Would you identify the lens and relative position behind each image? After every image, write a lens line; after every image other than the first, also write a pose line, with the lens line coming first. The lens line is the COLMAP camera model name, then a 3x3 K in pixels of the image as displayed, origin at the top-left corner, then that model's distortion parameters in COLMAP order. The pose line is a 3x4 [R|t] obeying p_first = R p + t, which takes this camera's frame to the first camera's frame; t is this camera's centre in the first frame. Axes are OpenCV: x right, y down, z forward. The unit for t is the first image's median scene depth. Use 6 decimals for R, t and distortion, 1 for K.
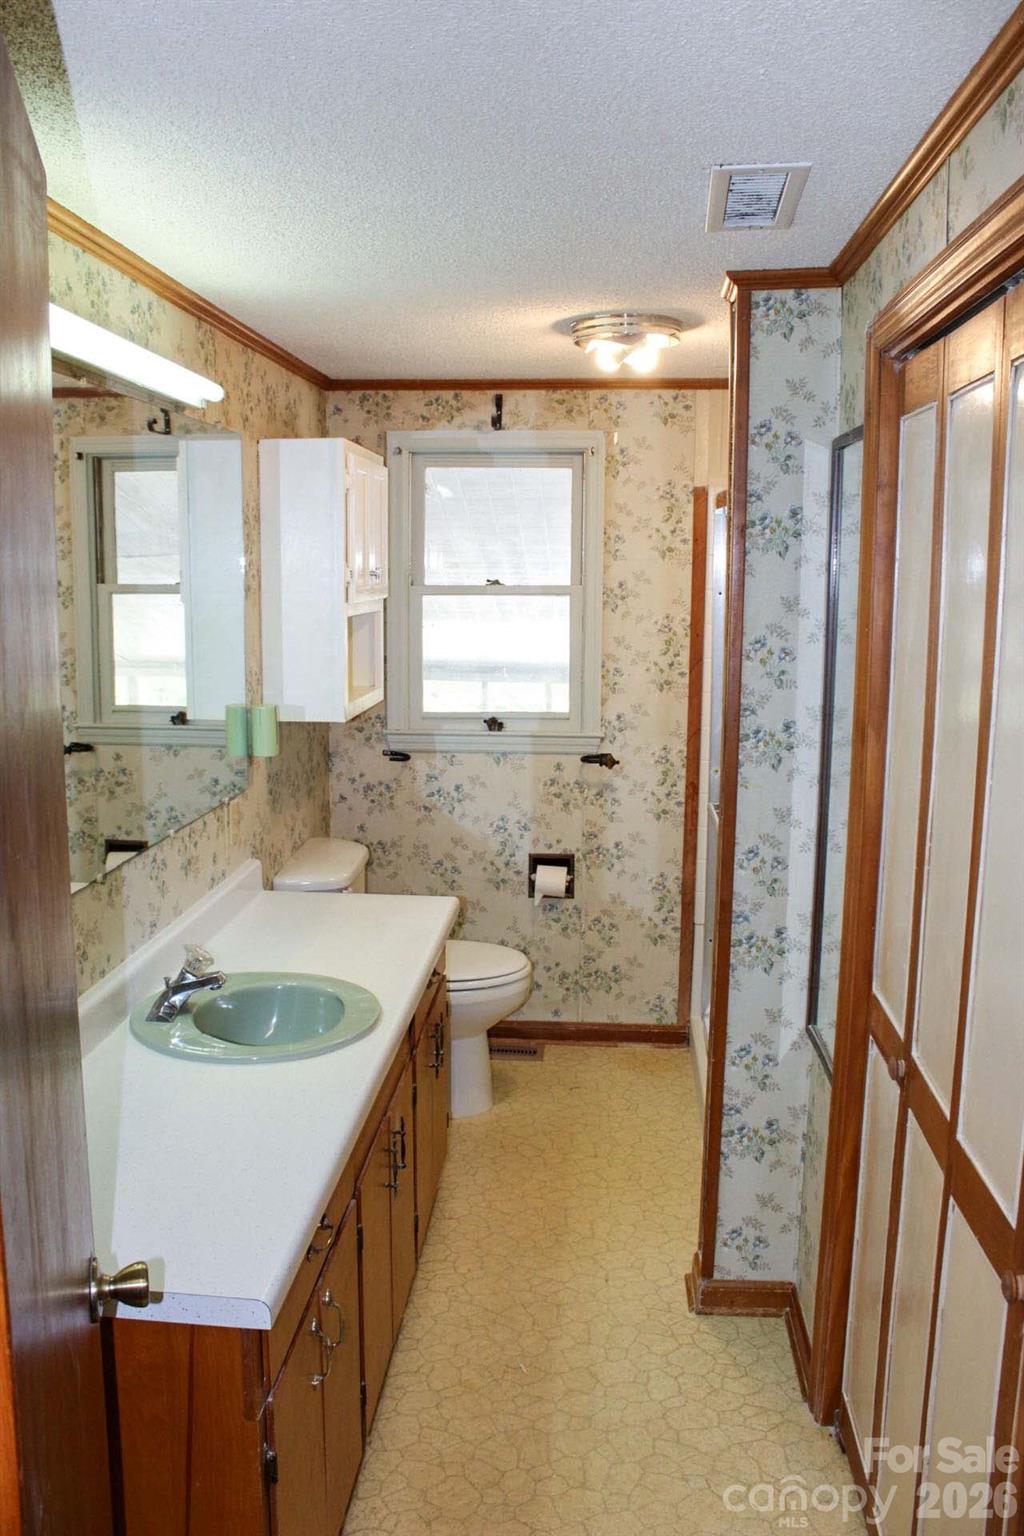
lens RADIAL K [[1371.9, 0, 505.4], [0, 1371.9, 759.4], [0, 0, 1]] dist [-0.155941, 0.135922]
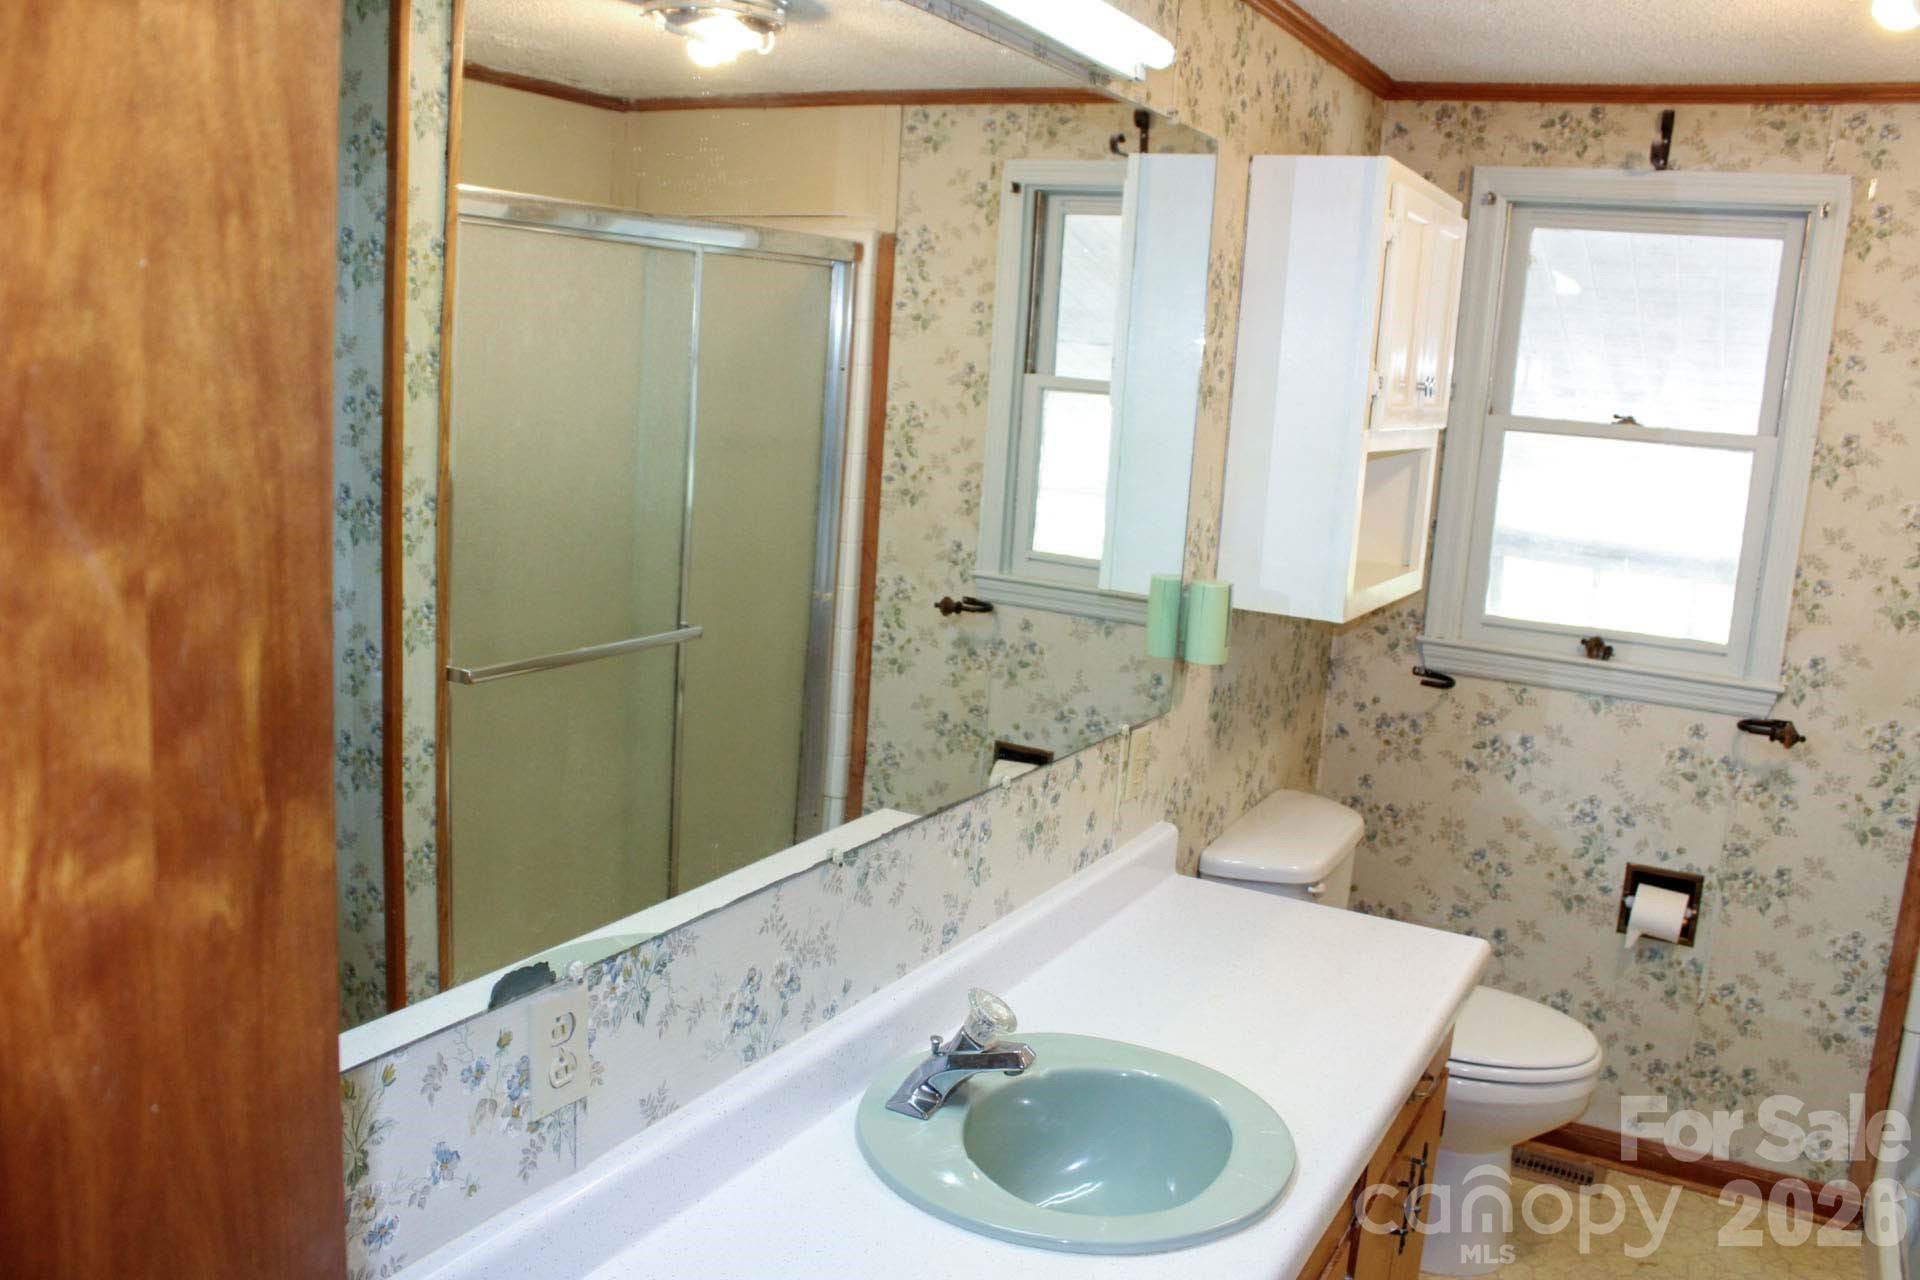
lens RADIAL K [[1714.9, 0, 918.2], [0, 1714.9, 654.4], [0, 0, 1]] dist [-0.155941, 0.135922]
pose [[0.914818, 0.124667, -0.384145, 0.002466], [-0.117737, 0.992173, 0.041607, -0.018797], [0.386325, 0.007165, 0.922335, 0.186646]]
